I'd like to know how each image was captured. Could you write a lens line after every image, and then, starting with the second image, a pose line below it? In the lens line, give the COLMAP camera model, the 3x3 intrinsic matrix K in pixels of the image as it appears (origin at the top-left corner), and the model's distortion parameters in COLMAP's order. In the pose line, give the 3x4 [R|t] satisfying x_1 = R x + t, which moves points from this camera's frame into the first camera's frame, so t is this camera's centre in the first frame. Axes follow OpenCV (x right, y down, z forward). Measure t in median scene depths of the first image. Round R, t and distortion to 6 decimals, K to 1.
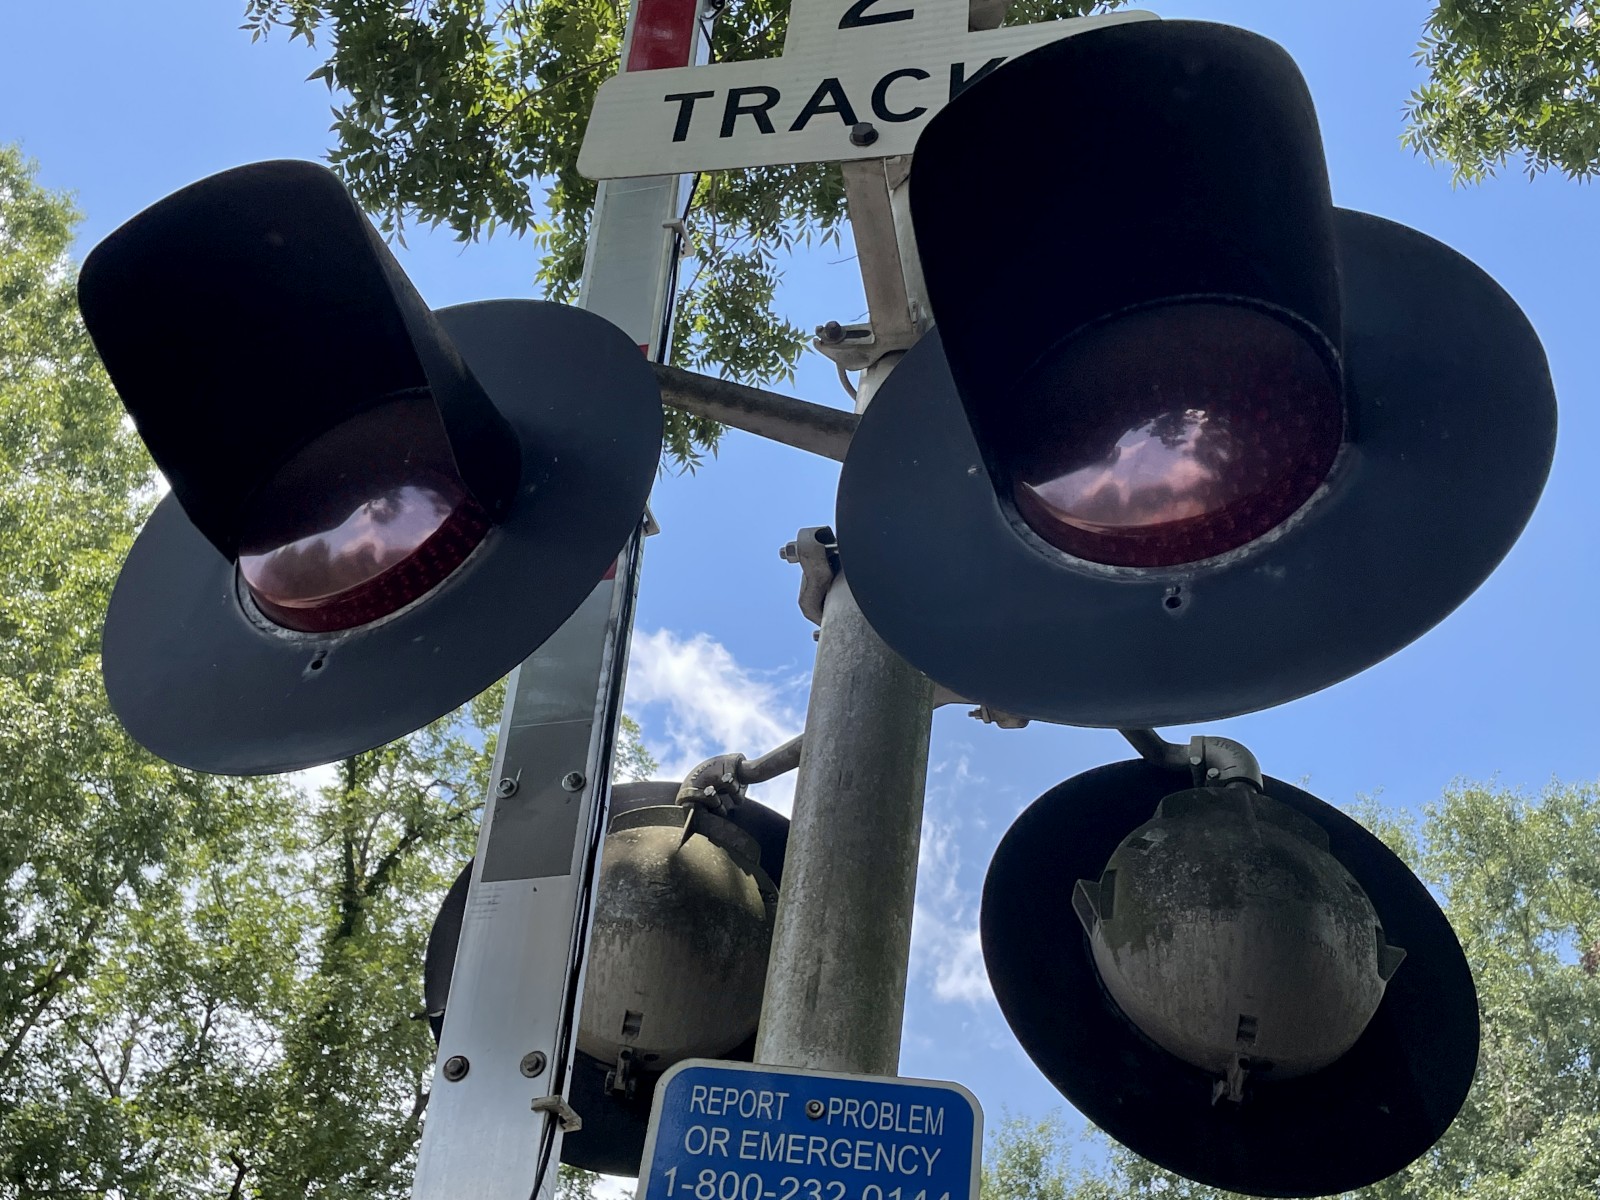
lens RADIAL K [[1803.5, 0, 809.5], [0, 1803.5, 602.9], [0, 0, 1]] dist [0.062910, 0.000000]
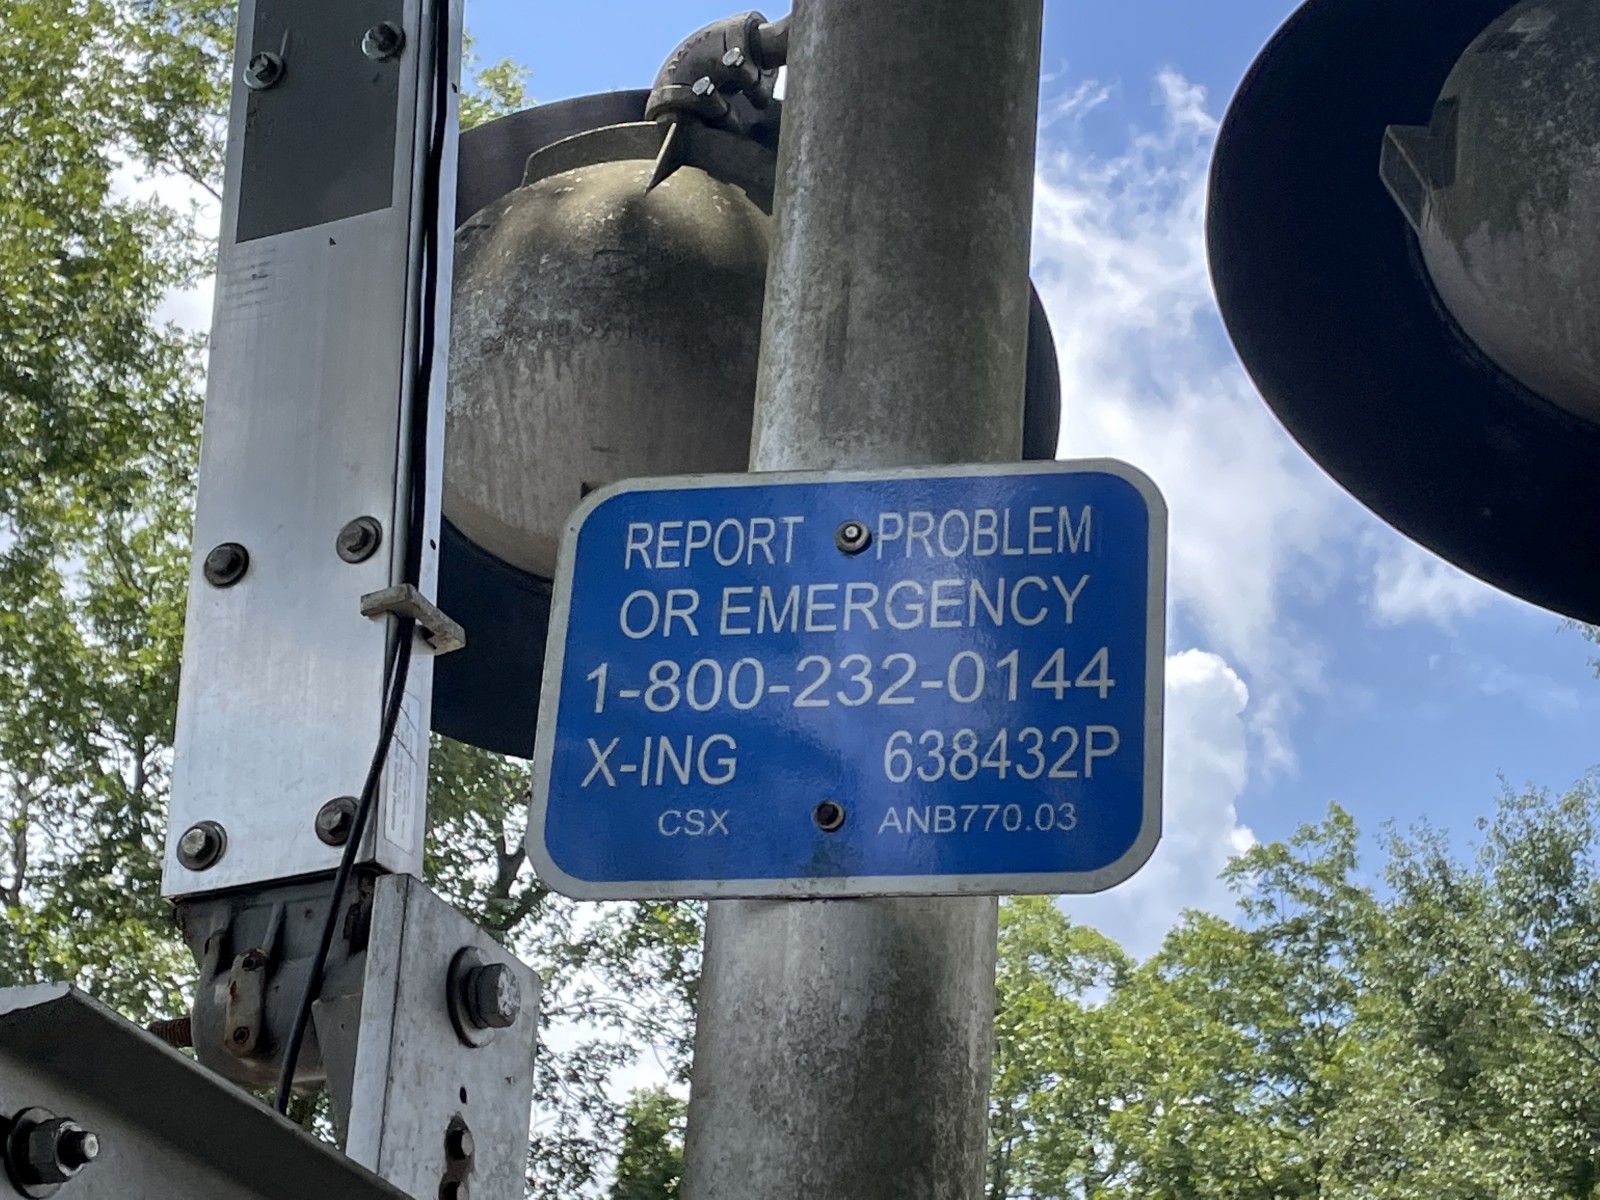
lens RADIAL K [[3185.9, 0, 795.3], [0, 3185.9, 586.3], [0, 0, 1]] dist [0.129109, 0.000000]
pose [[0.987635, -0.114444, -0.107139, 0.067480], [0.132931, 0.973637, 0.185367, 0.092287], [0.083100, -0.197317, 0.976811, 0.060545]]
